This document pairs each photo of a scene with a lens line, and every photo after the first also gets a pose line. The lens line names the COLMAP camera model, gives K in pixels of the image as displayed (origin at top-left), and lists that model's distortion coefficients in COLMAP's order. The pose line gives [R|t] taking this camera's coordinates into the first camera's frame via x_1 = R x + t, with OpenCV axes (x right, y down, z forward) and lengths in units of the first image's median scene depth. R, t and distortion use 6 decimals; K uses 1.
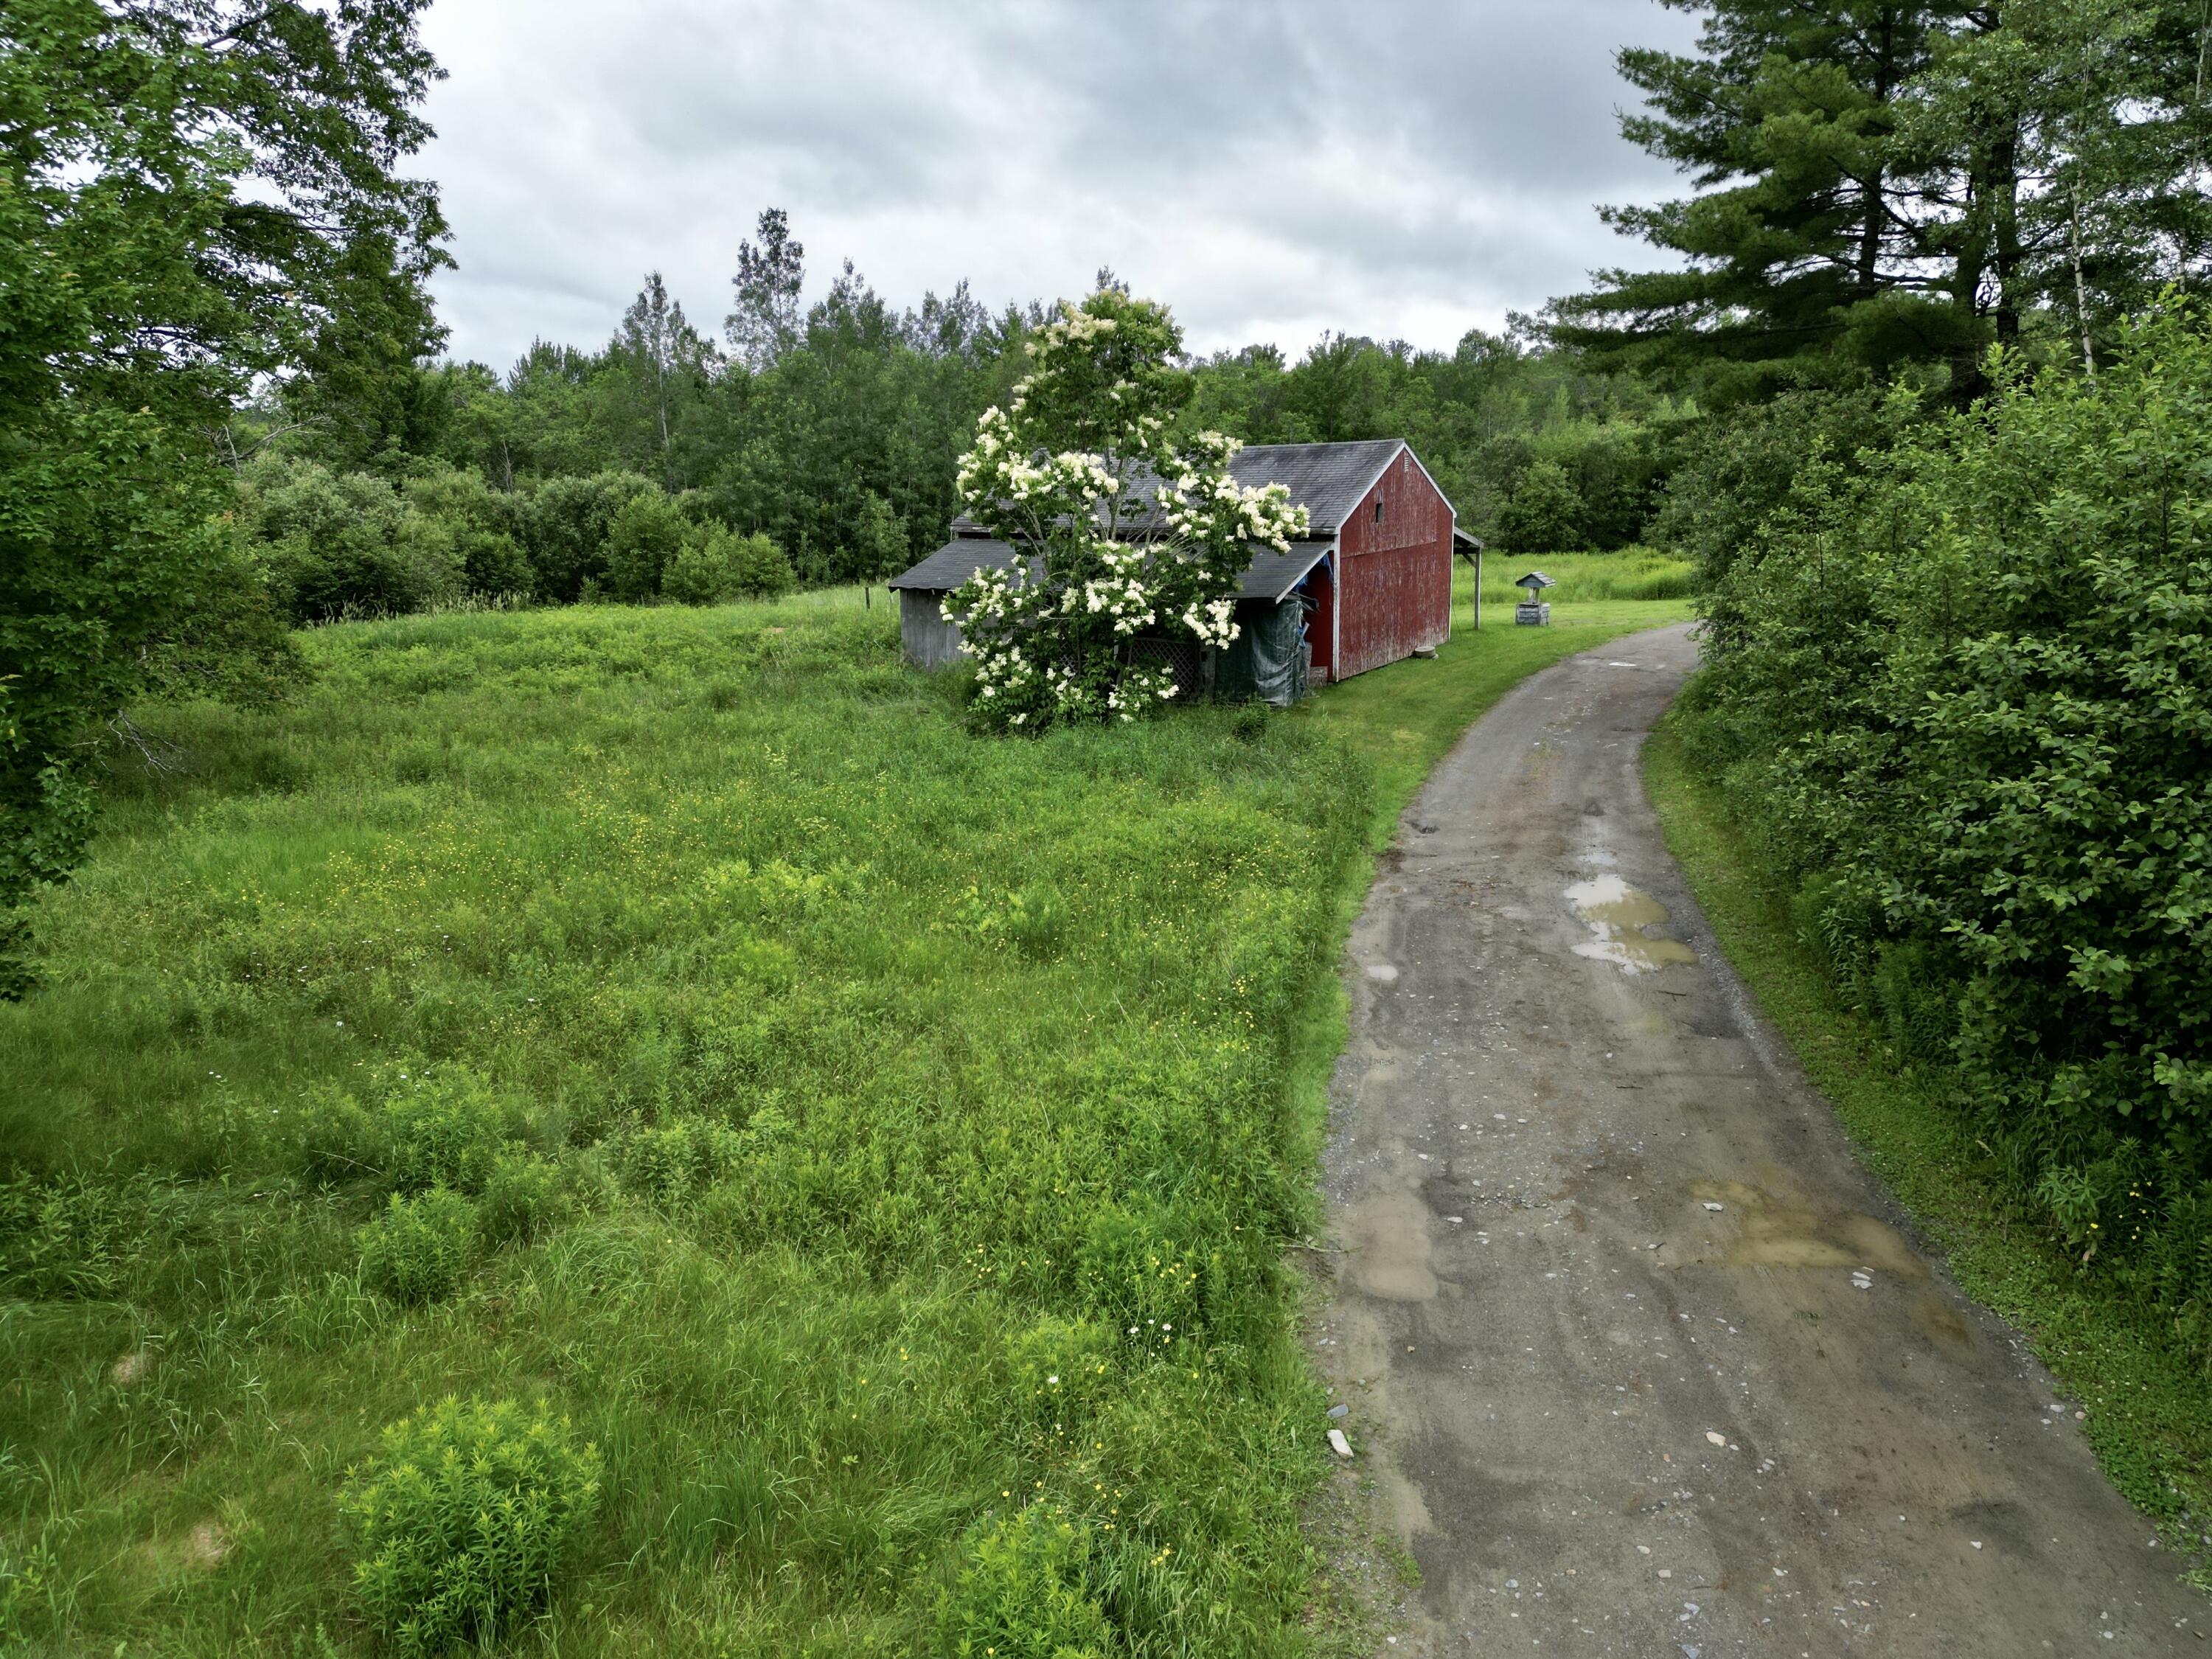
lens RADIAL K [[1545.3, 0, 1105.1], [0, 1545.3, 832.2], [0, 0, 1]] dist [0.067459, -0.060896]
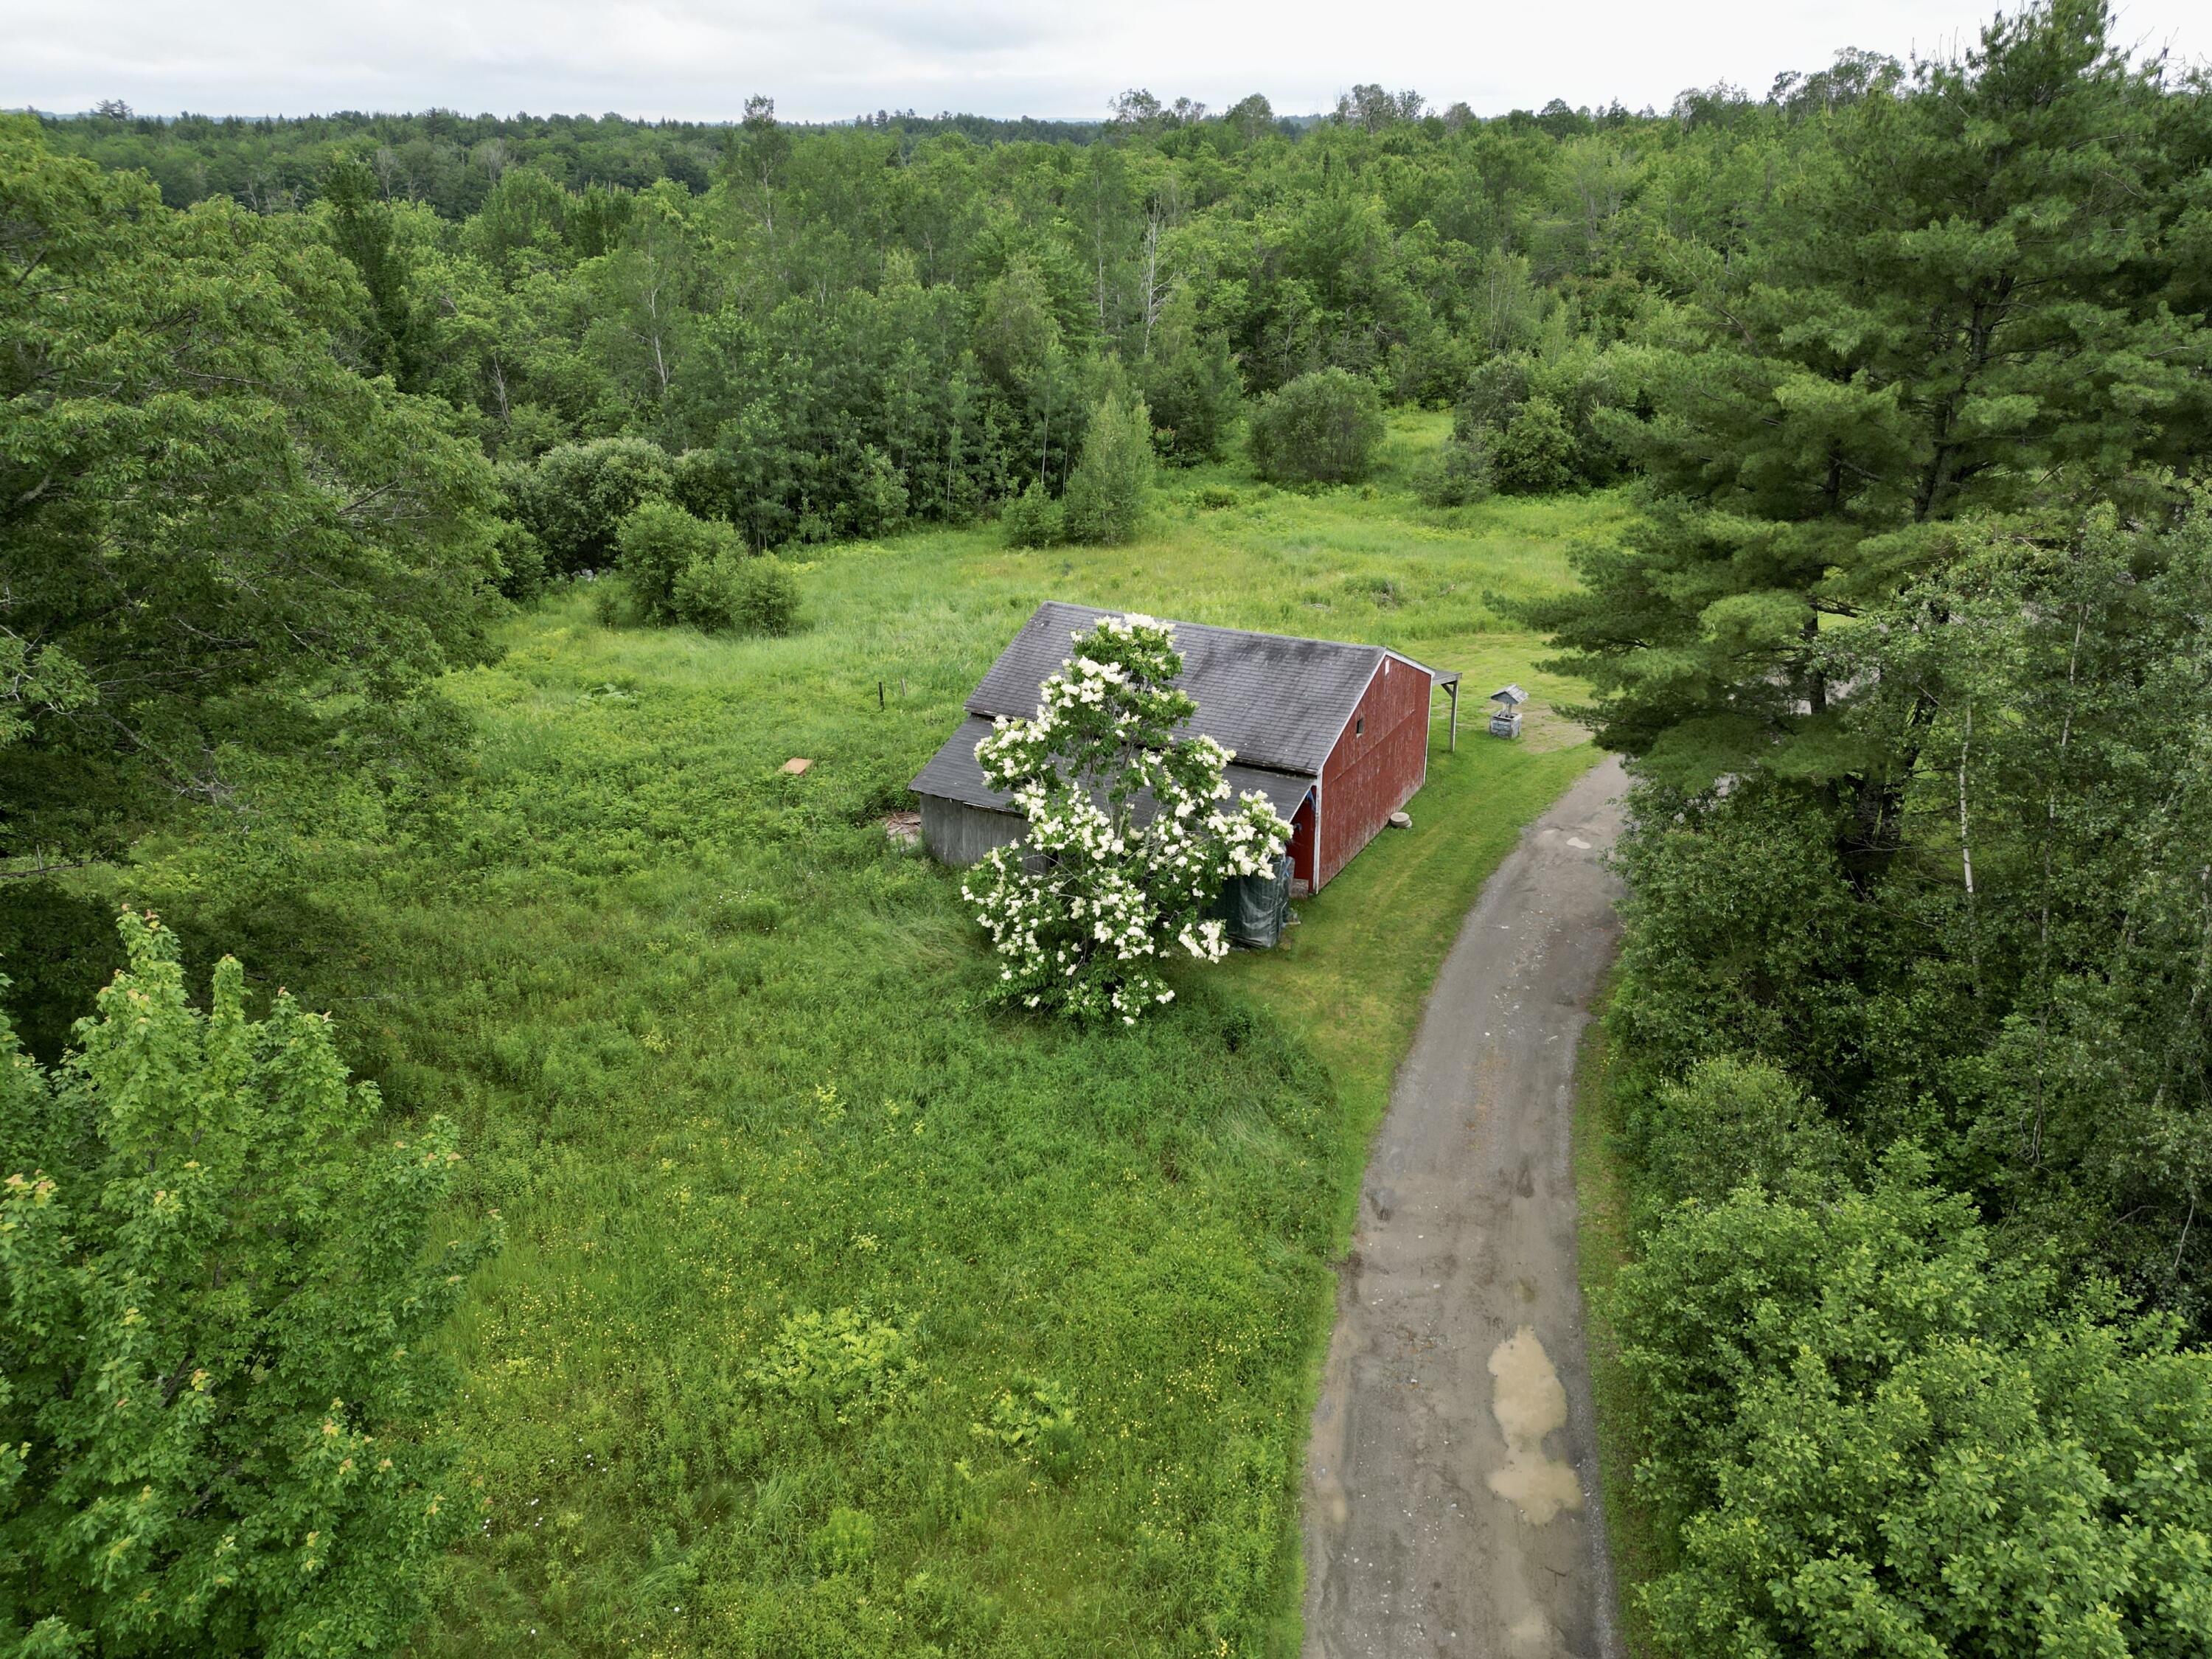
lens RADIAL K [[1545.3, 0, 1106.0], [0, 1545.3, 827.7], [0, 0, 1]] dist [0.067459, -0.060896]
pose [[0.999970, 0.003081, 0.007070, -0.010661], [-0.004183, 0.986846, 0.161607, -0.381916], [-0.006479, -0.161632, 0.986830, -0.098298]]
